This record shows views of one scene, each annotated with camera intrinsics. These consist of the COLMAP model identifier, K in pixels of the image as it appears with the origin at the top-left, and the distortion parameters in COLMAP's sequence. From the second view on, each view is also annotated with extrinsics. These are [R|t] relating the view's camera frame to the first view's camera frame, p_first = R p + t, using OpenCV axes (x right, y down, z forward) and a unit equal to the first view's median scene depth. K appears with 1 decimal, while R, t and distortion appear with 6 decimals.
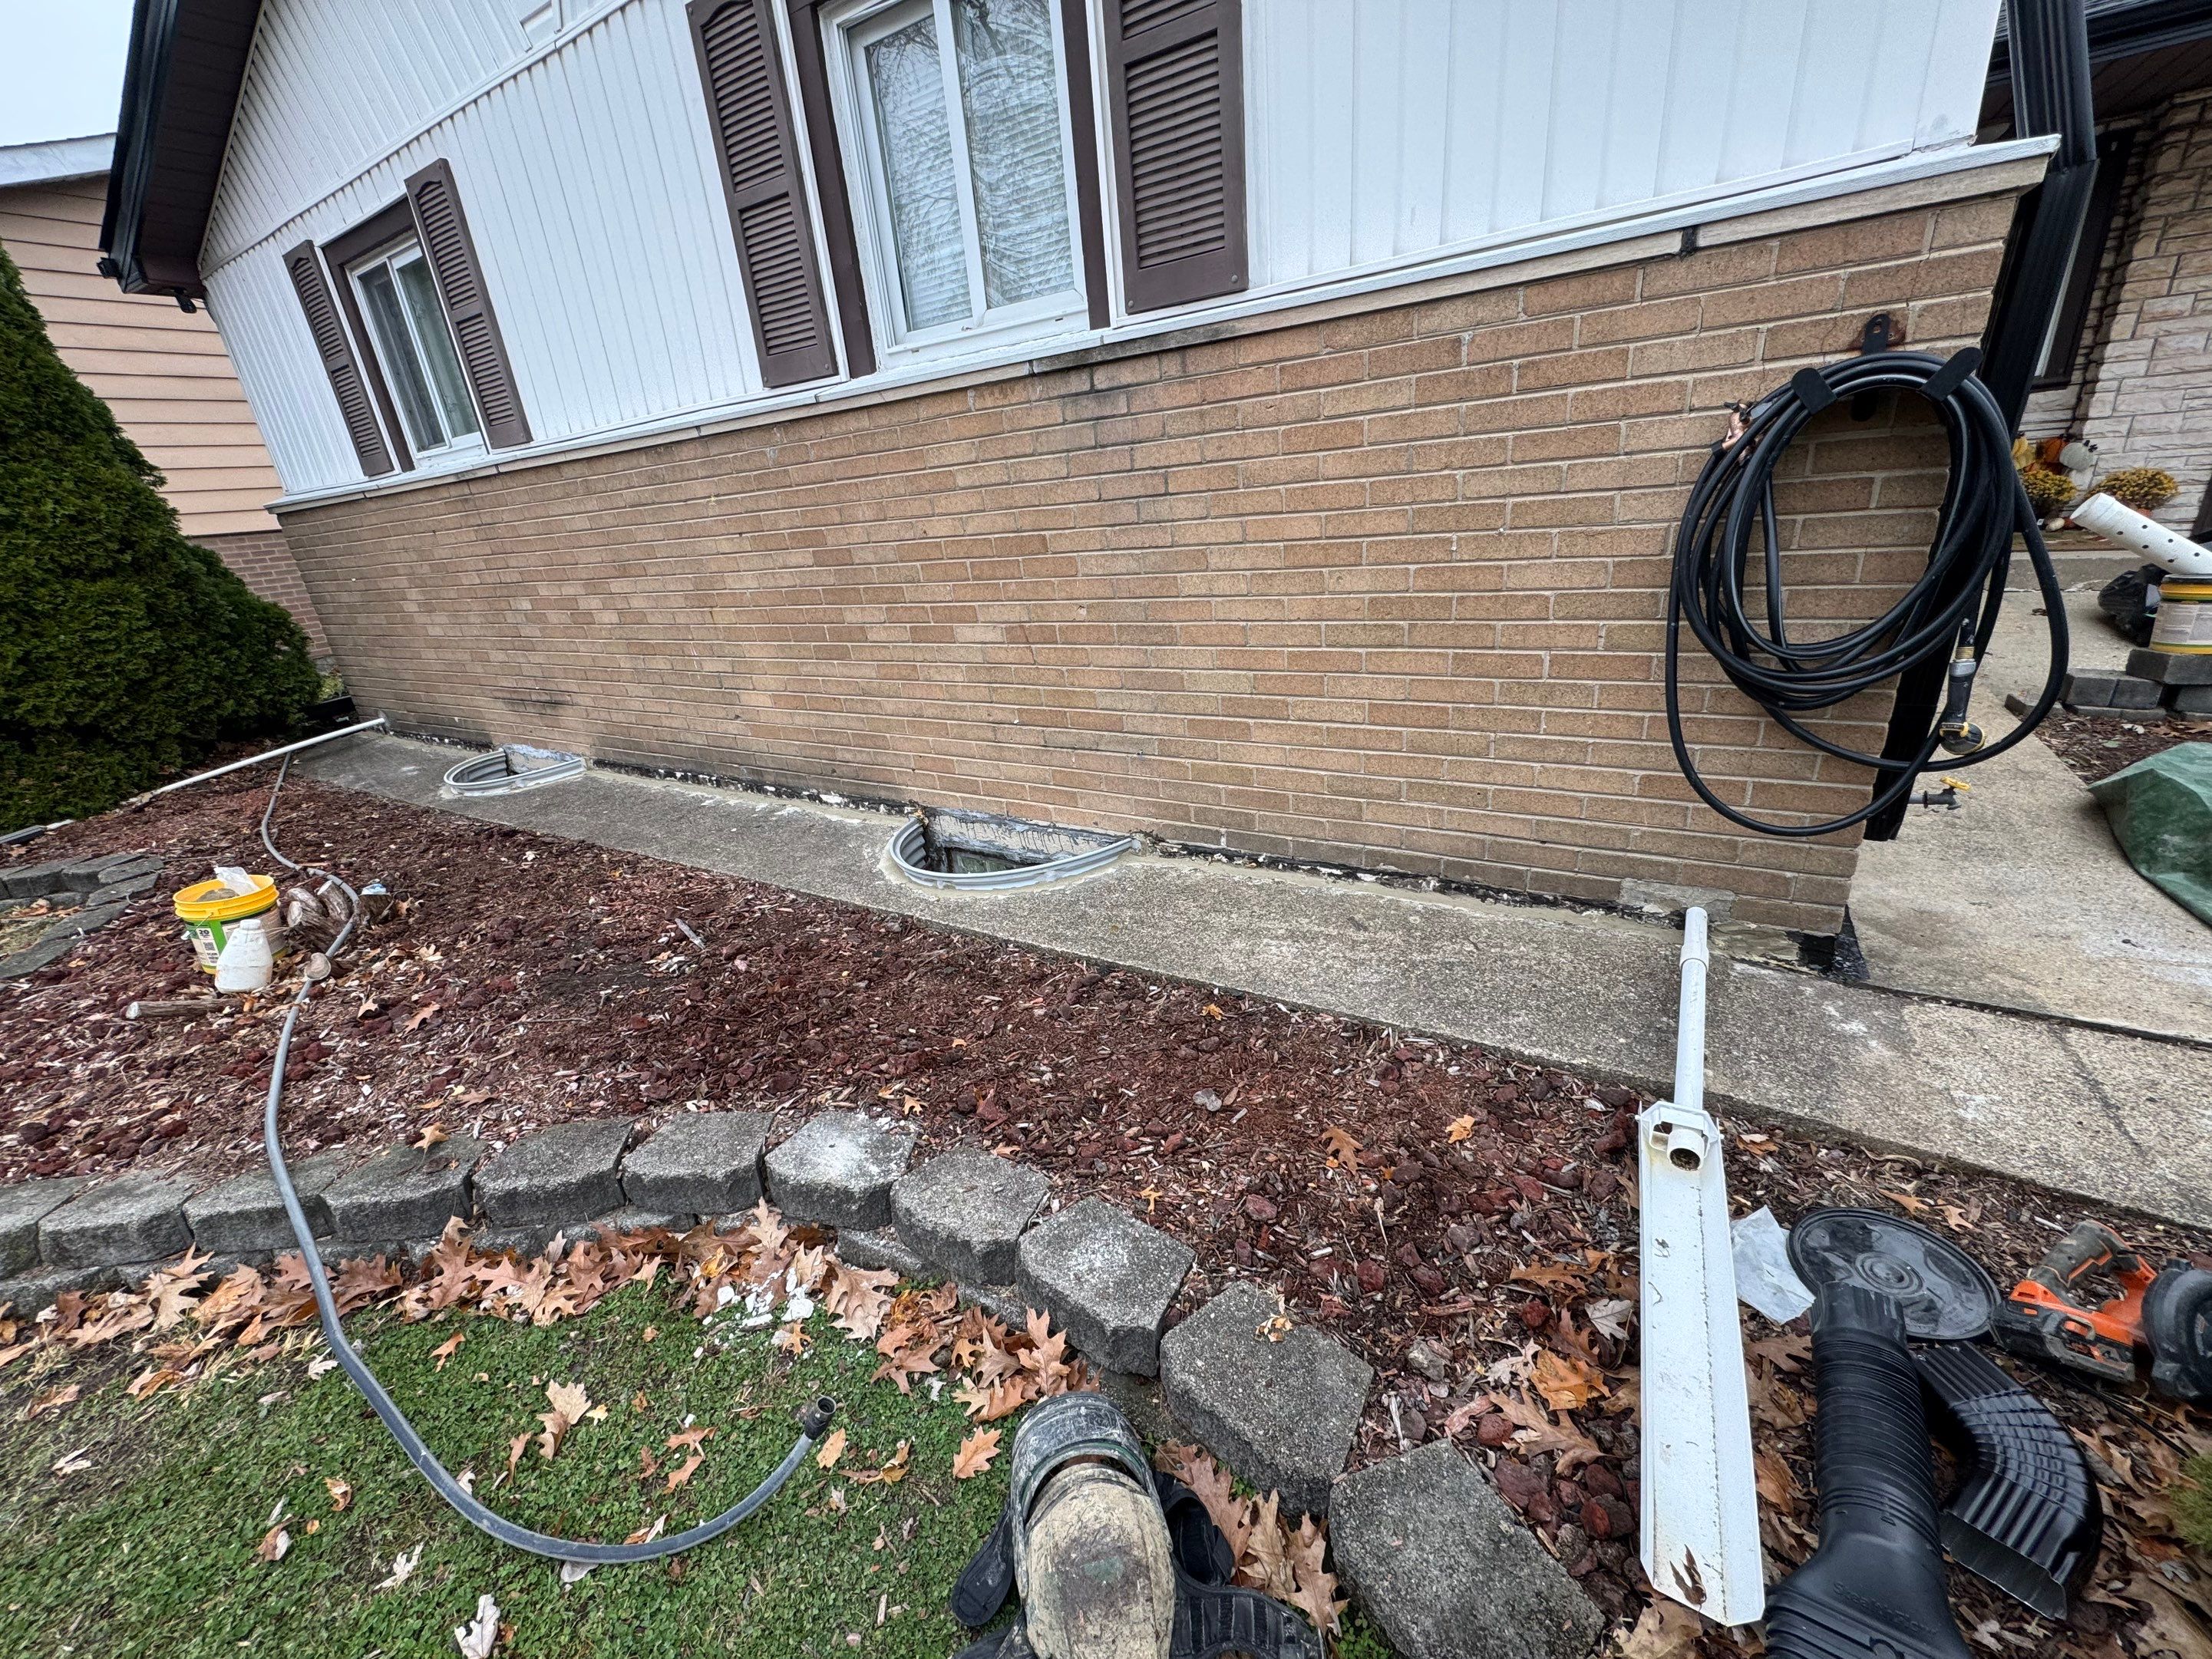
lens RADIAL K [[879.7, 0, 1110.7], [0, 879.7, 832.6], [0, 0, 1]] dist [-0.004088, 0.000898]
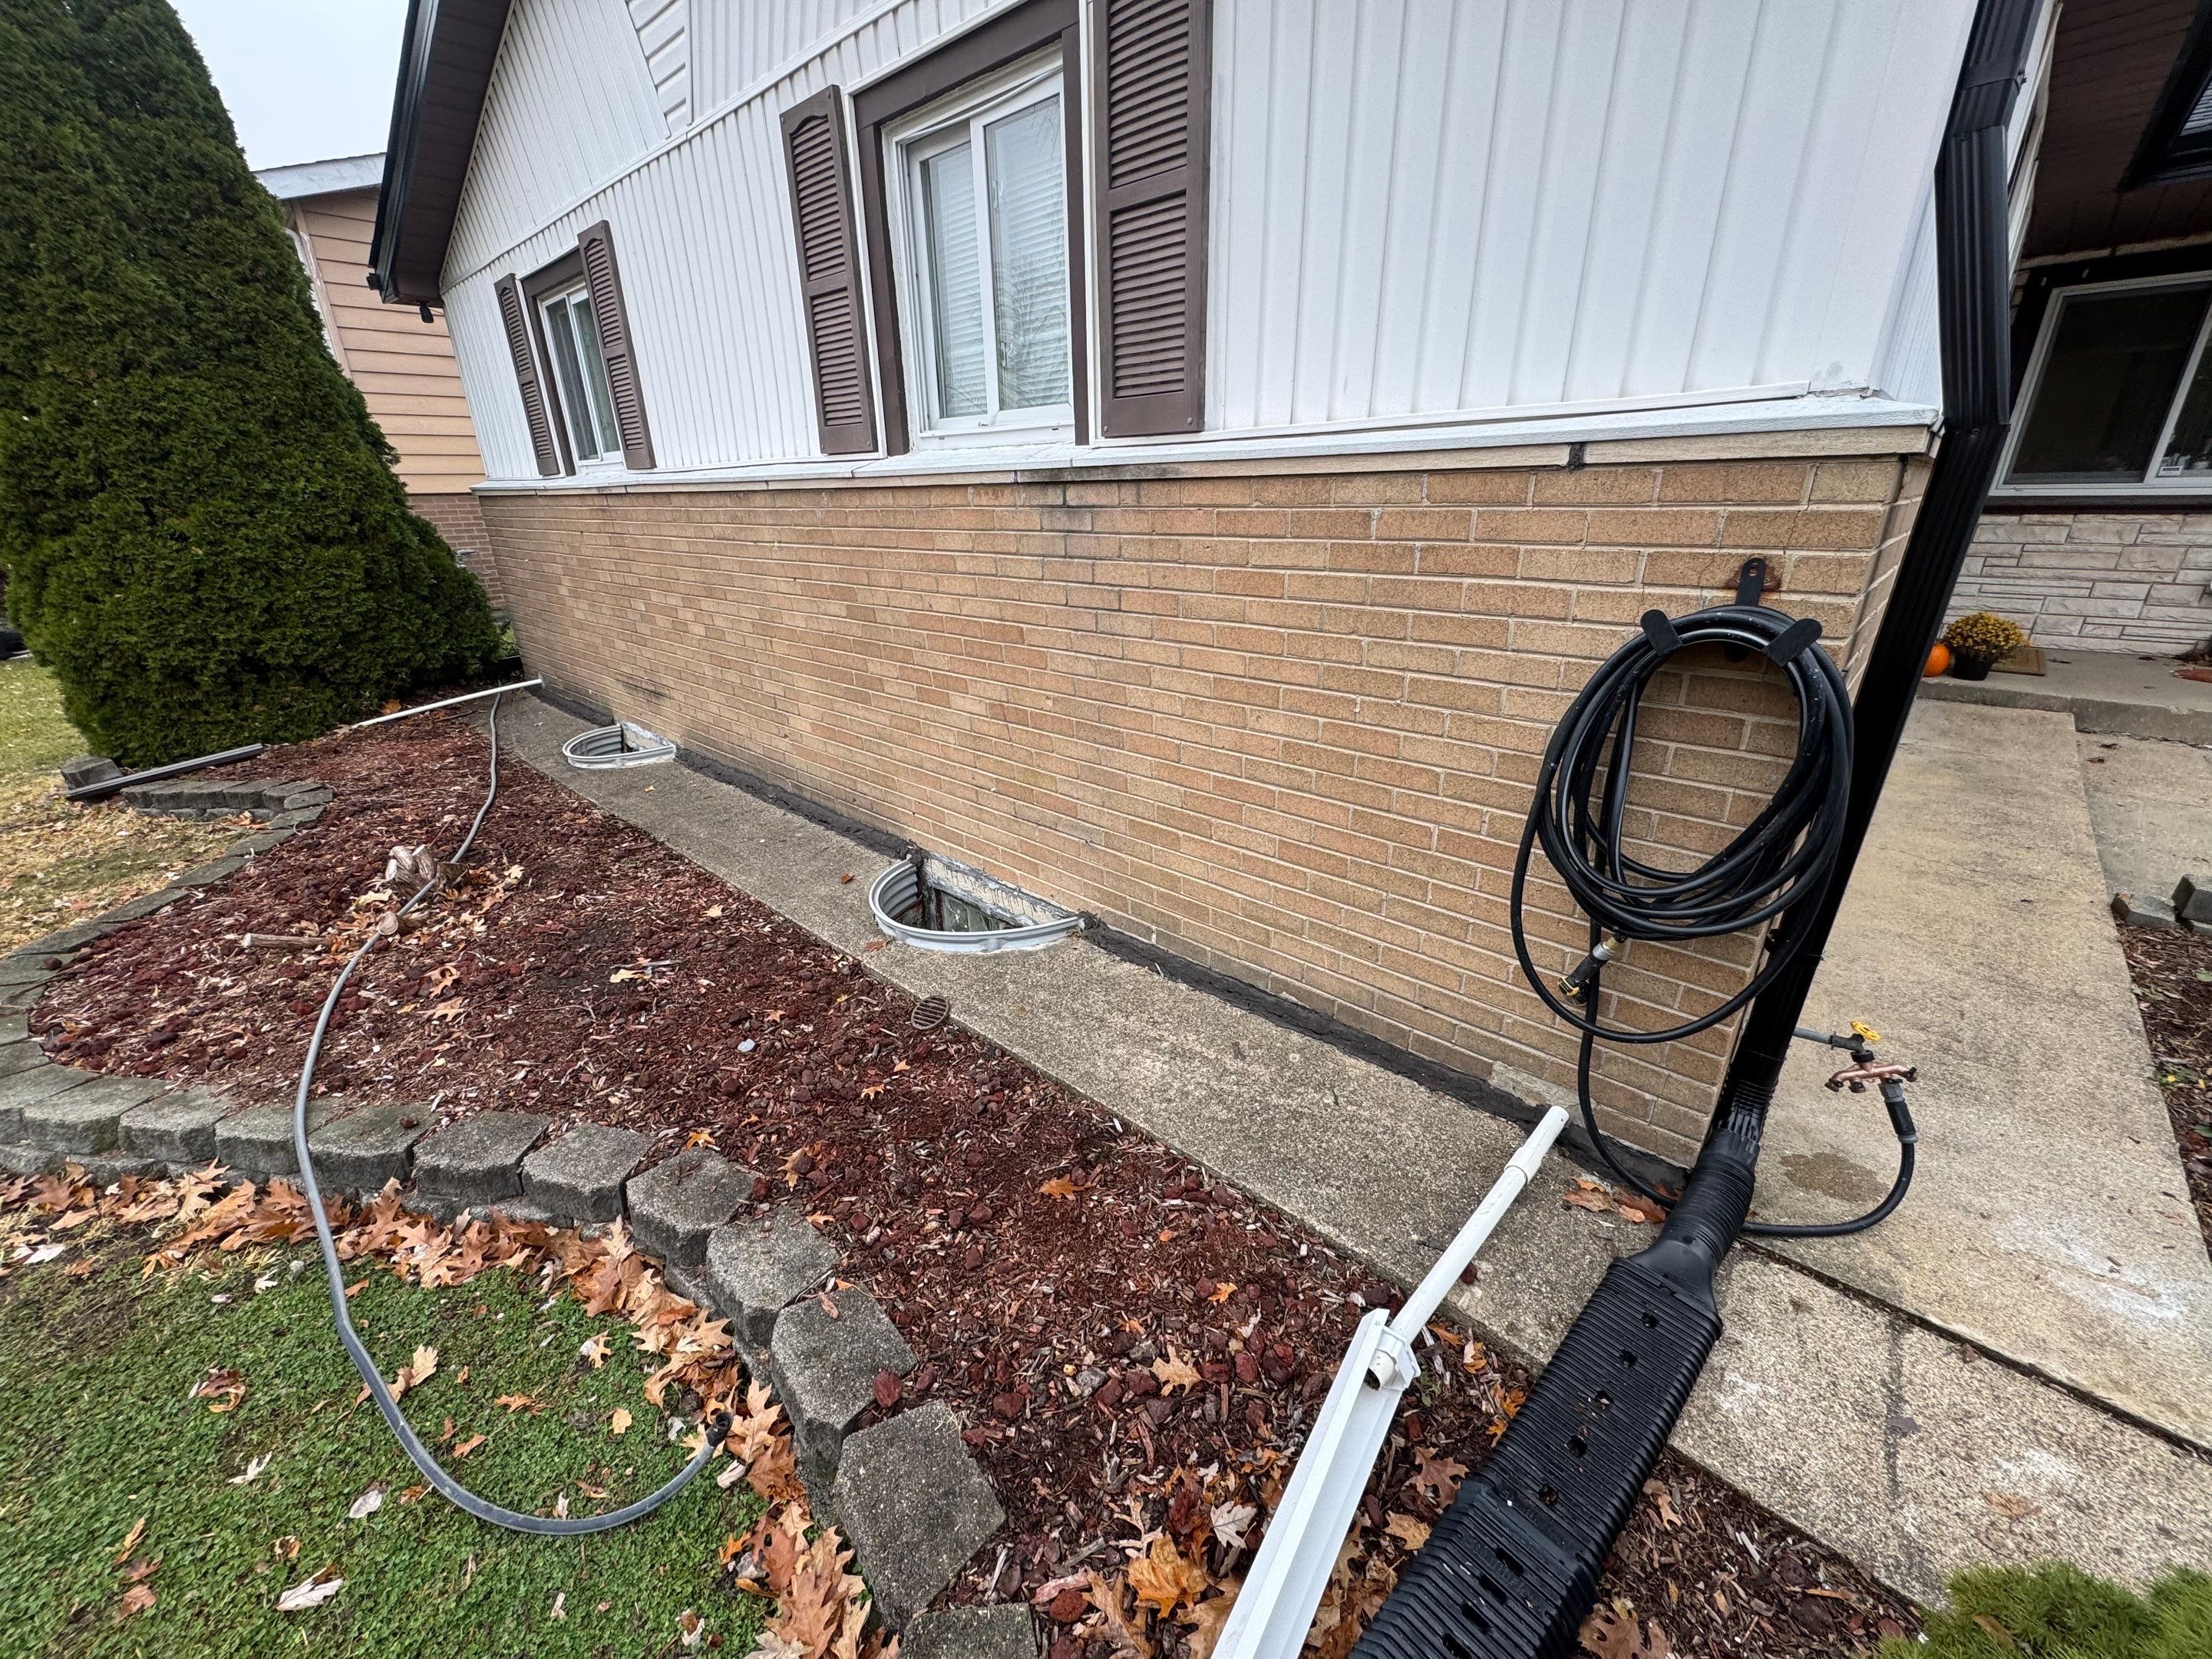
lens RADIAL K [[879.7, 0, 1110.1], [0, 879.7, 832.7], [0, 0, 1]] dist [-0.004088, 0.000898]
pose [[0.977909, 0.139664, -0.155527, 0.230721], [-0.138092, 0.990198, 0.020917, -0.132550], [0.156924, 0.001022, 0.987610, -0.029124]]
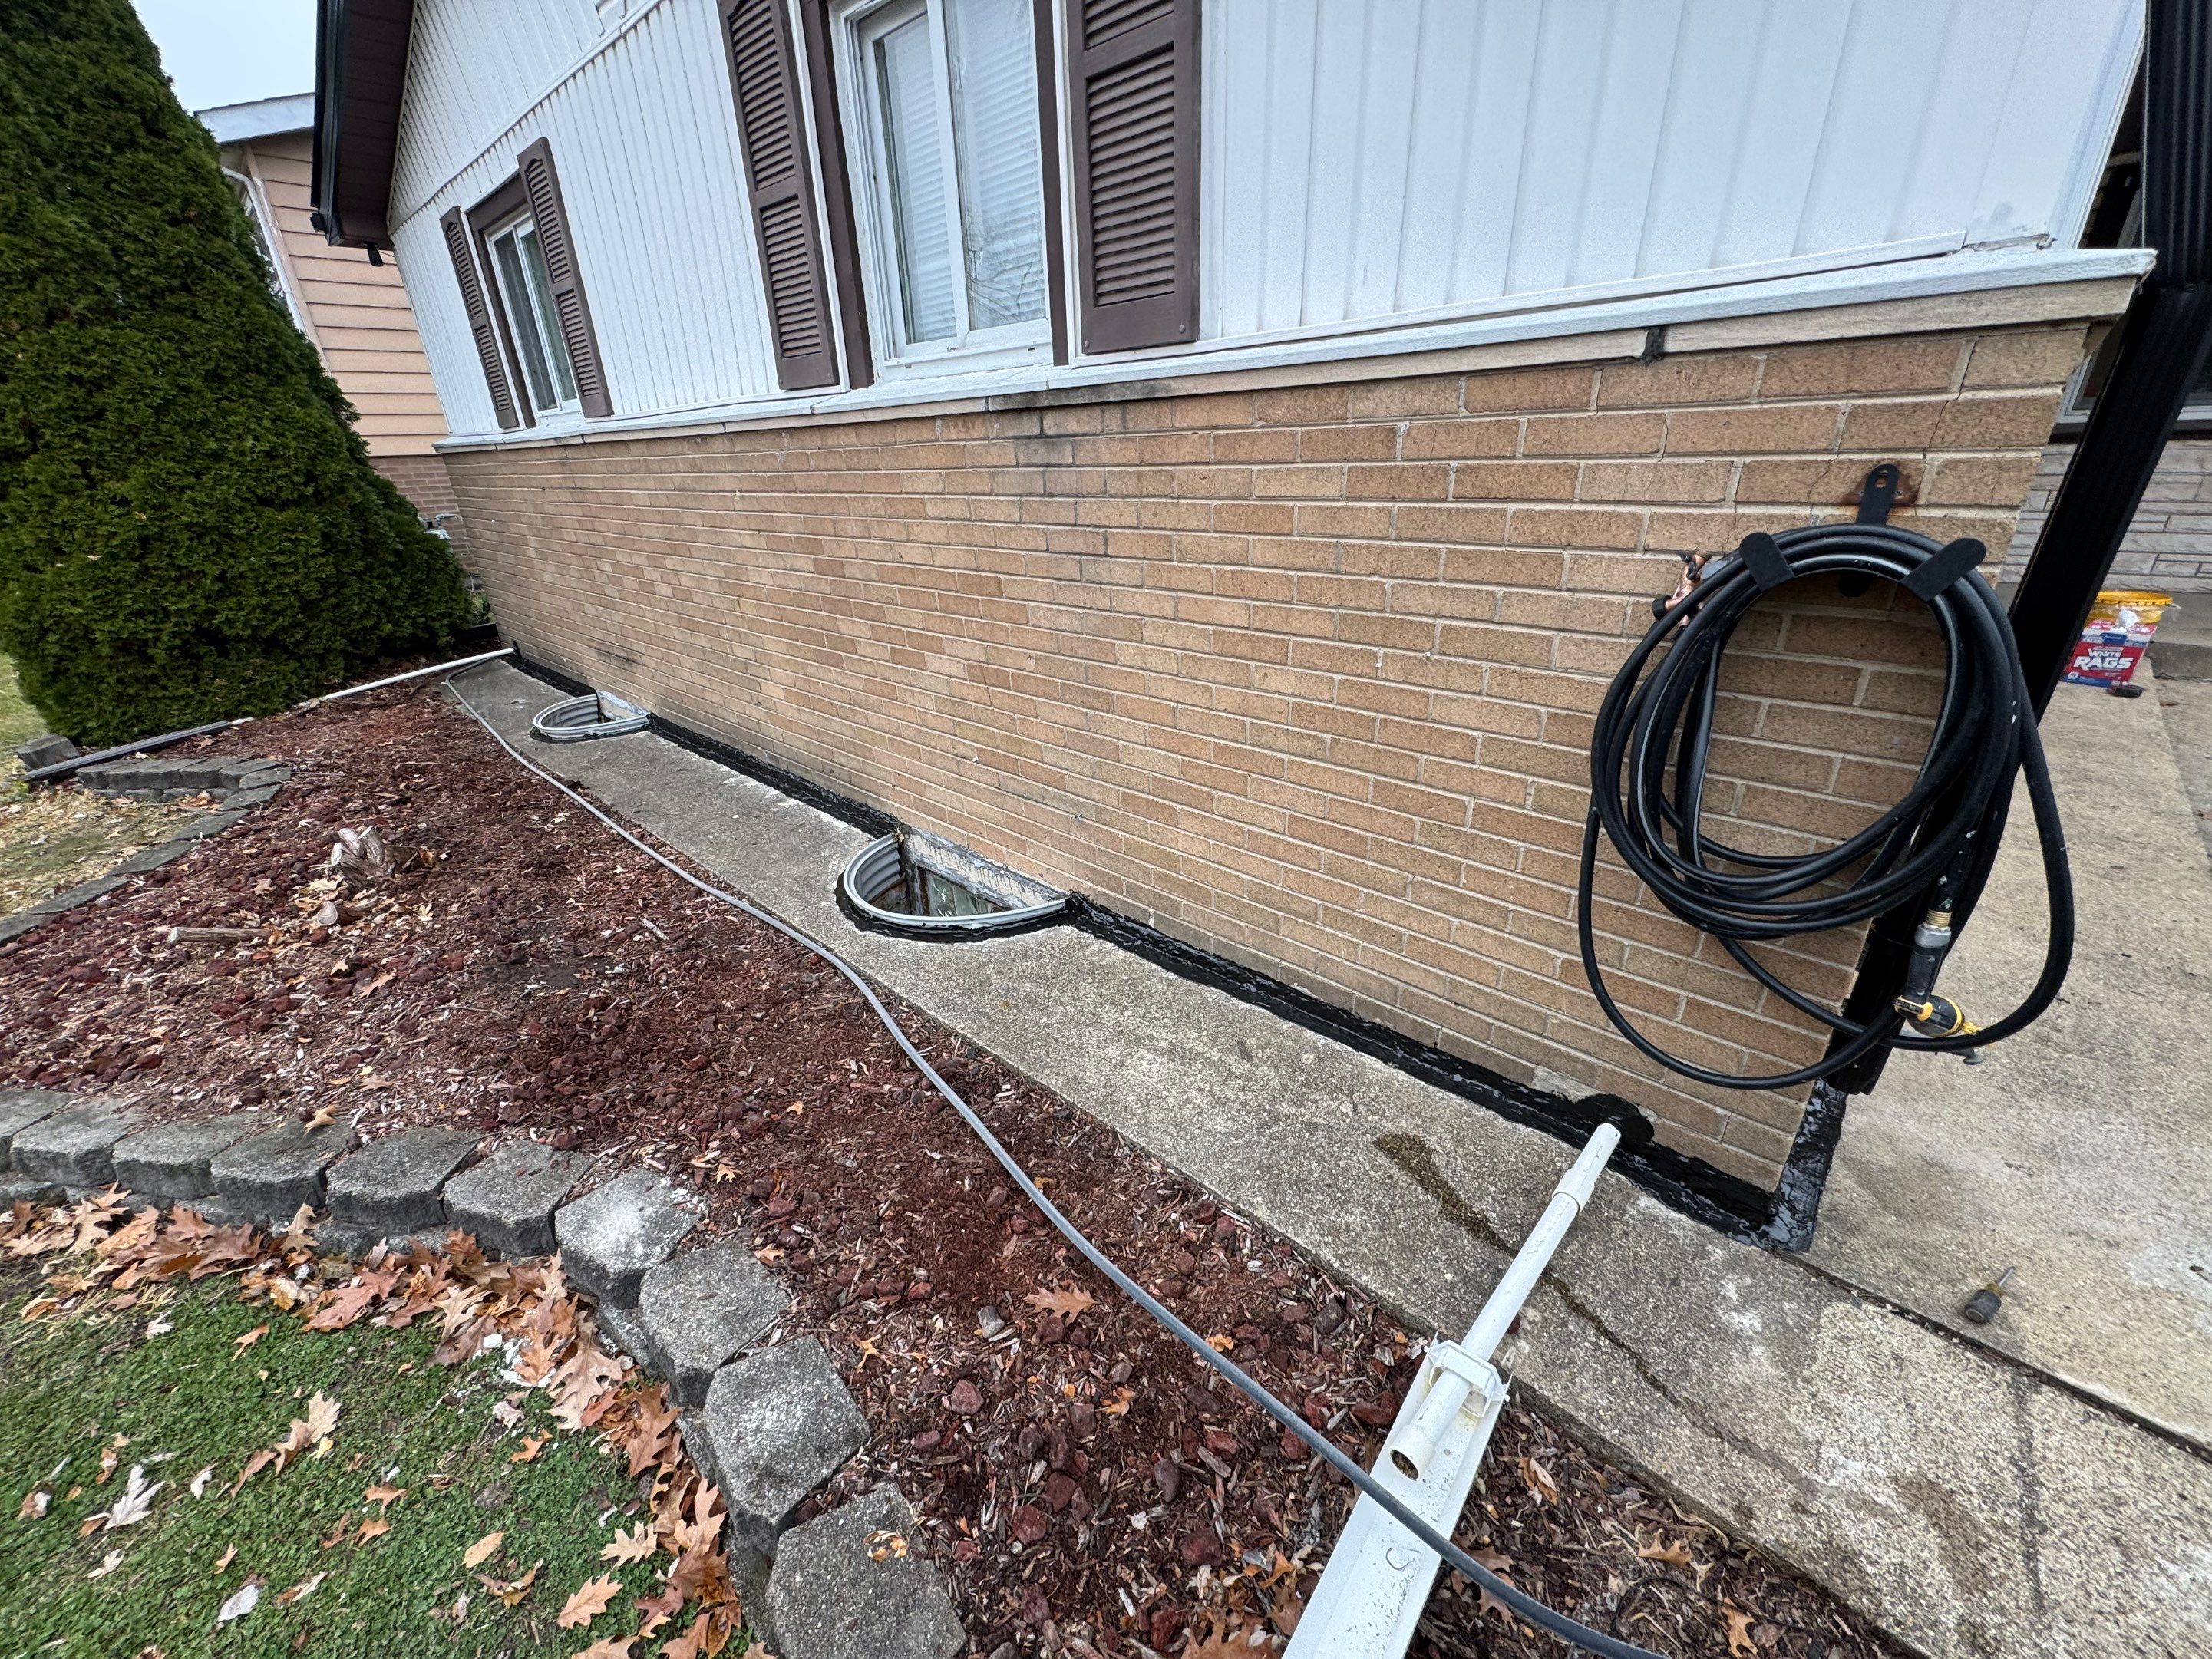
lens RADIAL K [[879.7, 0, 1109.5], [0, 879.7, 832.2], [0, 0, 1]] dist [-0.004088, 0.000898]
pose [[0.977940, 0.133263, -0.160855, 0.232226], [-0.124275, 0.990133, 0.064747, -0.145873], [0.167896, -0.043328, 0.984852, 0.076694]]
